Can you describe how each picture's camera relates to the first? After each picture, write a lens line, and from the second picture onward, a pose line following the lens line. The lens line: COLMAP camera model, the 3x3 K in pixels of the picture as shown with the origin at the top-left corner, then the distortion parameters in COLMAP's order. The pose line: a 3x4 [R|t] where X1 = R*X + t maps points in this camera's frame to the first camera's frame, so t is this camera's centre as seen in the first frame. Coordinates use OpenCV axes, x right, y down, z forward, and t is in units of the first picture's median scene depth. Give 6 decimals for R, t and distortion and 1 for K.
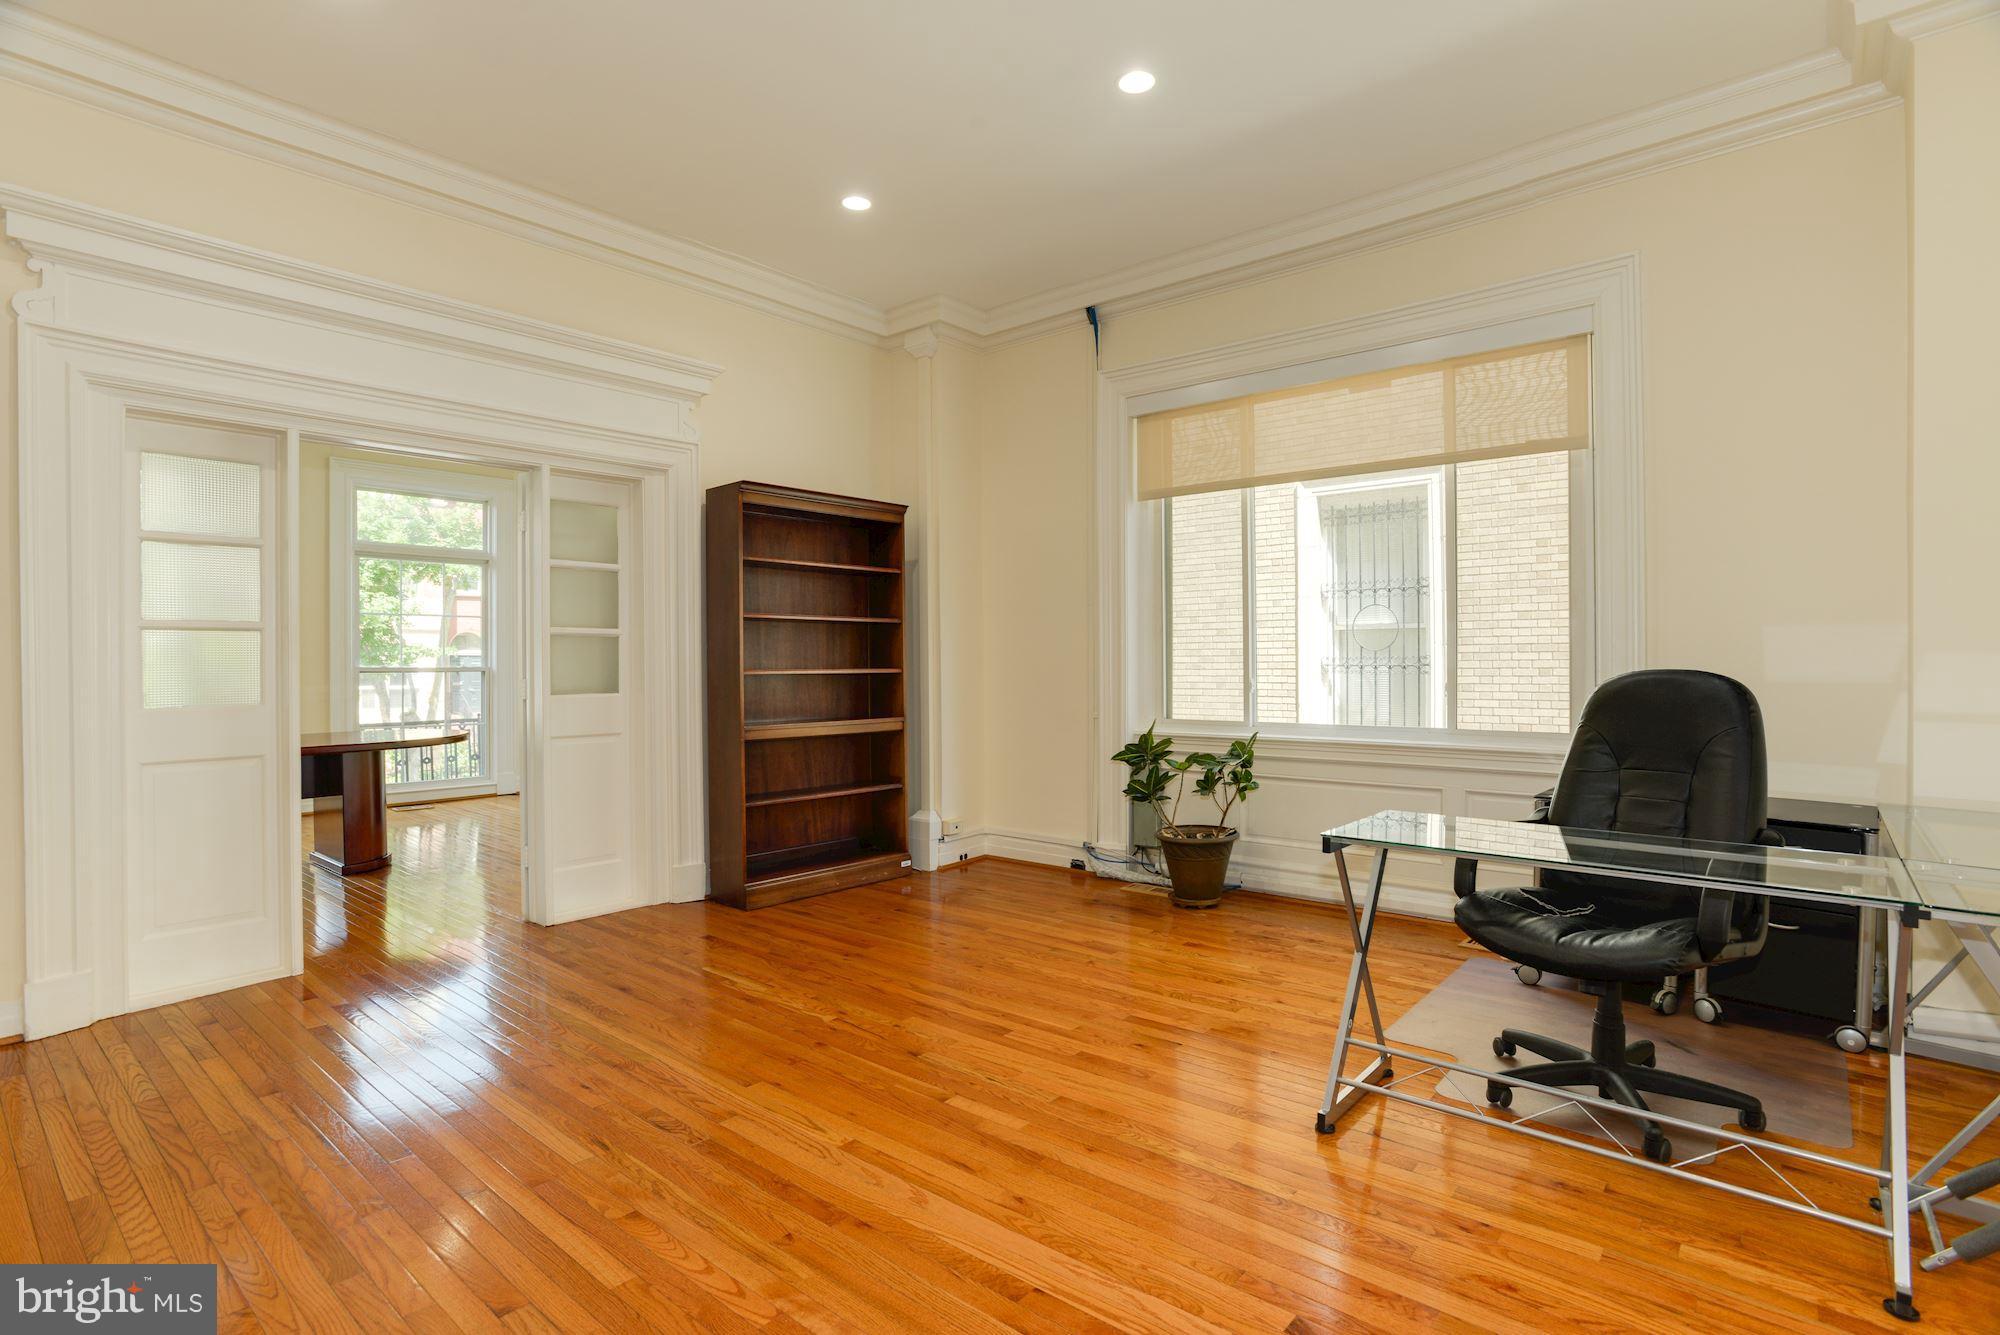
lens RADIAL K [[1002.1, 0, 1038.0], [0, 1002.1, 668.6], [0, 0, 1]] dist [-0.040565, 0.000357]
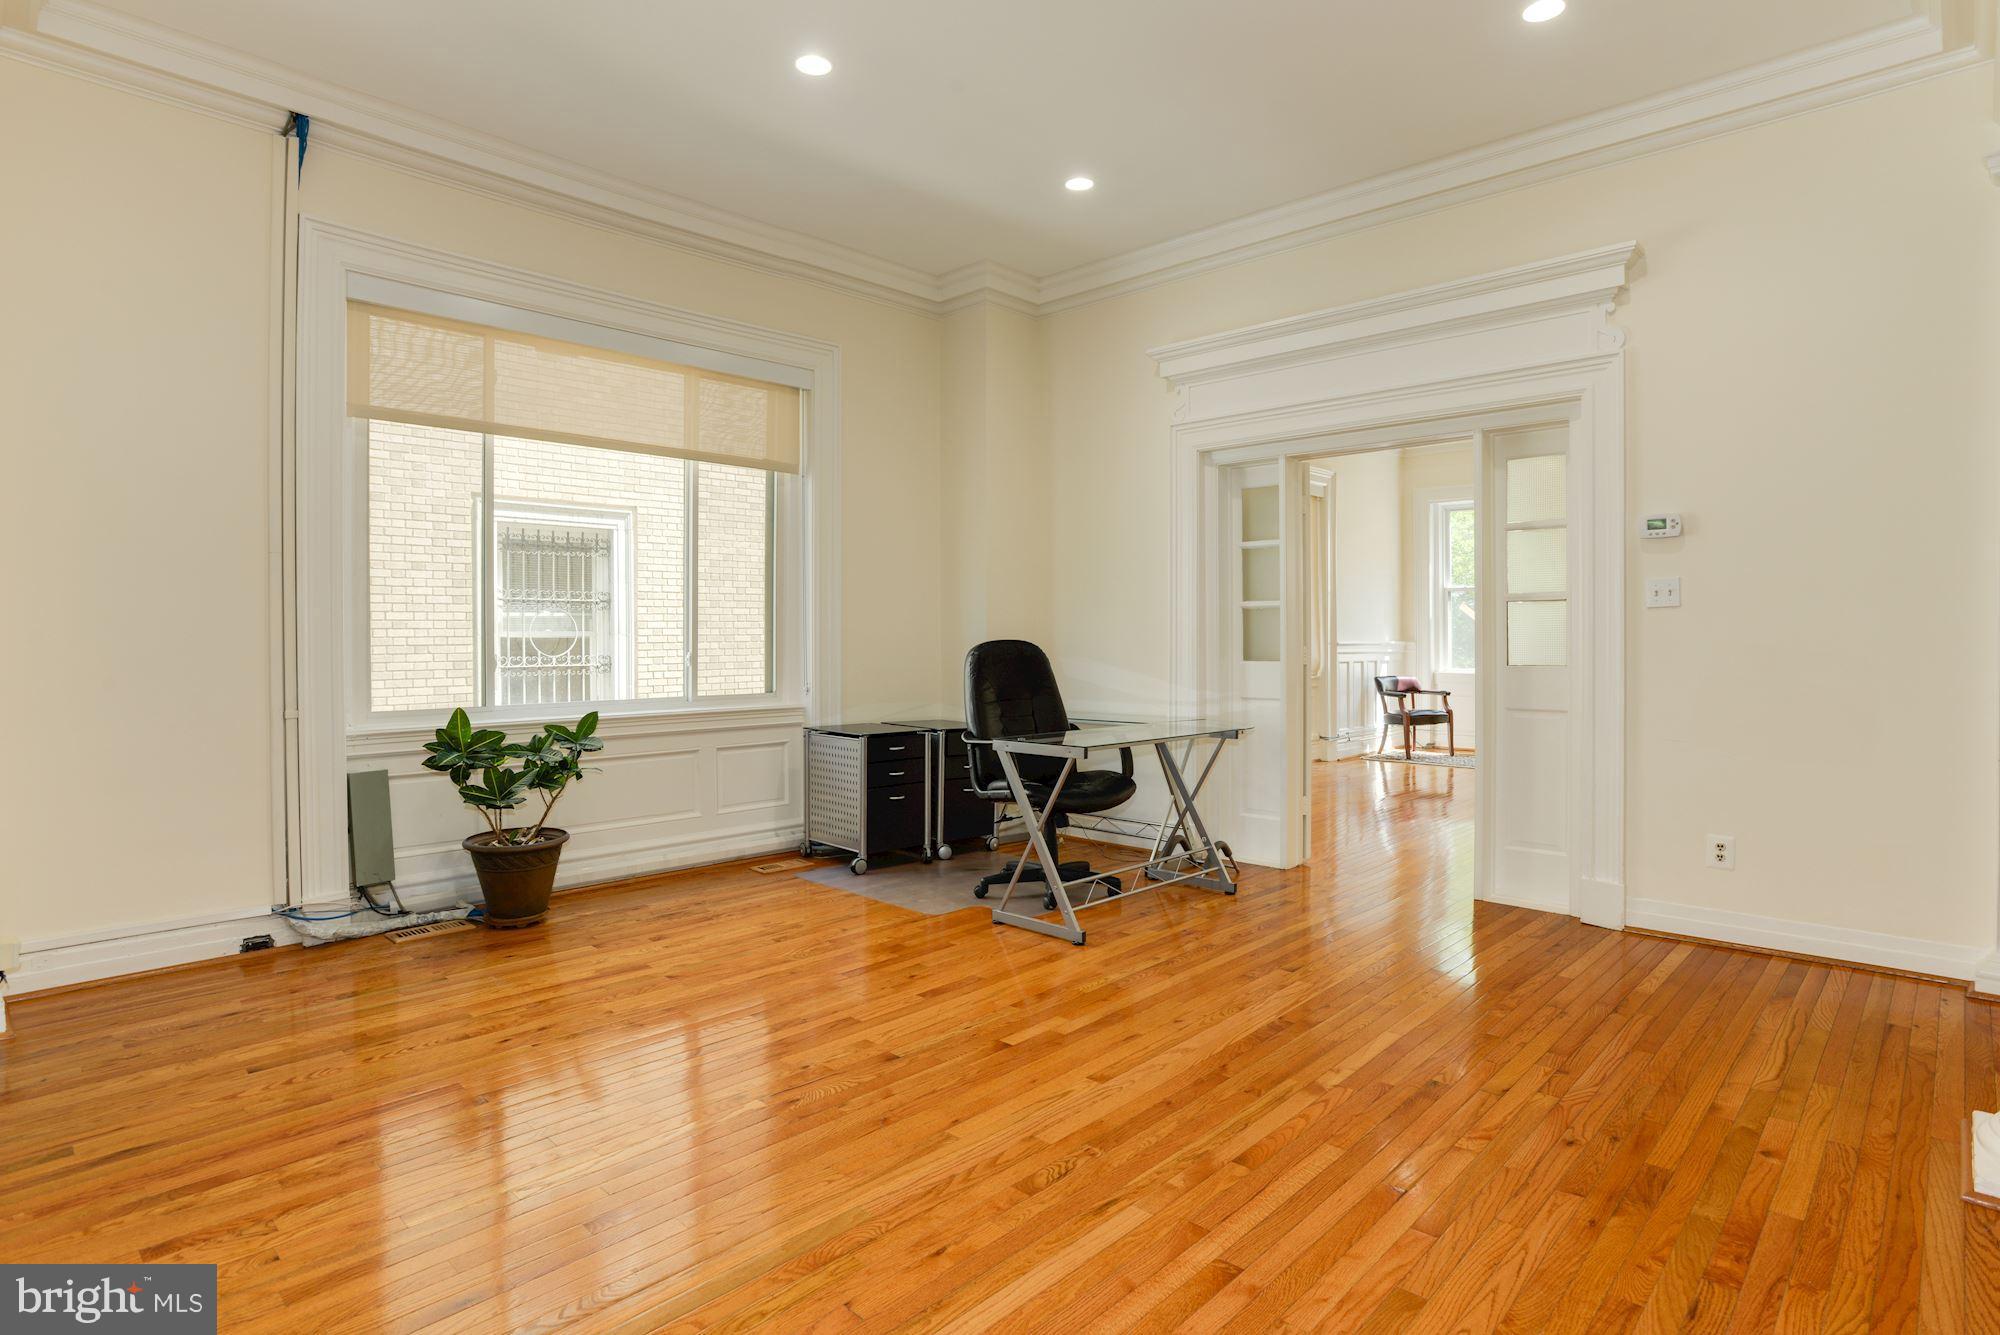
lens RADIAL K [[1037.4, 0, 1000.0], [0, 1037.4, 667.5], [0, 0, 1]] dist [-0.034177, 0.001671]
pose [[0.057528, -0.024062, 0.998054, -0.926800], [0.005516, 0.999702, 0.023784, 0.001013], [-0.998329, 0.004137, 0.057643, 0.731606]]
